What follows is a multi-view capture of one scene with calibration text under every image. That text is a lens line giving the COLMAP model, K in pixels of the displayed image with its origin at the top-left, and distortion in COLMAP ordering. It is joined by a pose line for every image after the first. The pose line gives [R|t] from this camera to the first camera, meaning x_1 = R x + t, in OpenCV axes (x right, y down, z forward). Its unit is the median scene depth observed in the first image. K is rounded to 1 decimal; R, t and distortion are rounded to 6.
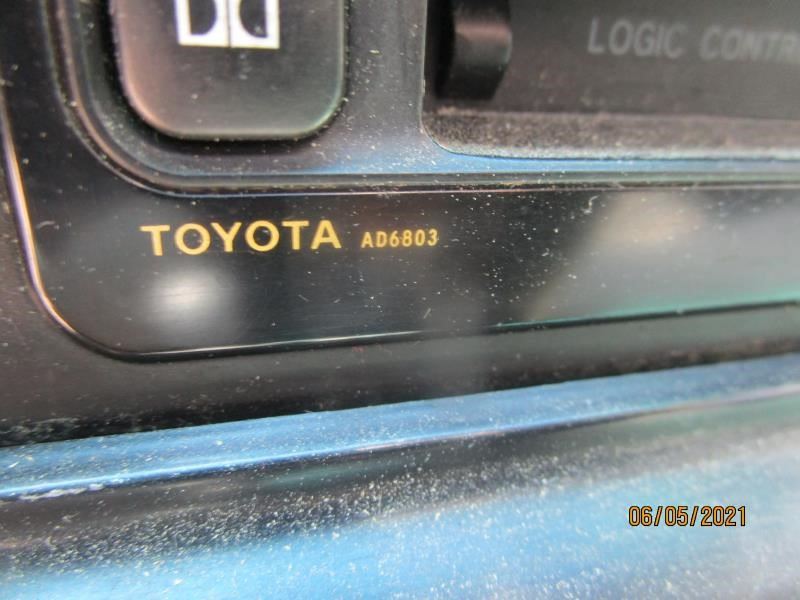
lens RADIAL K [[568.6, 0, 400.0], [0, 568.6, 300.0], [0, 0, 1]] dist [-0.029593, 0.009432]
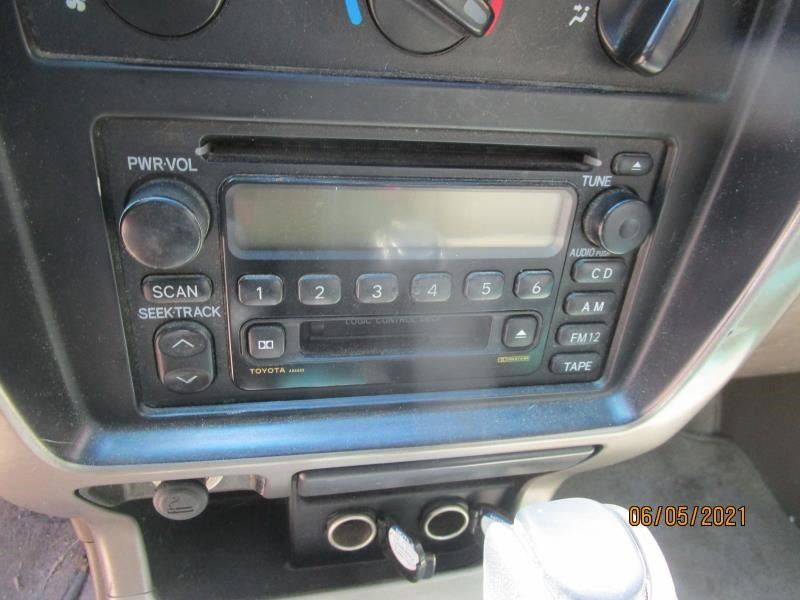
lens RADIAL K [[568.6, 0, 400.0], [0, 568.6, 300.0], [0, 0, 1]] dist [-0.029593, 0.009432]
pose [[0.996976, 0.061404, -0.047626, 1.211904], [-0.057958, 0.995817, 0.070629, -1.234166], [0.051763, -0.067656, 0.996365, -4.316374]]
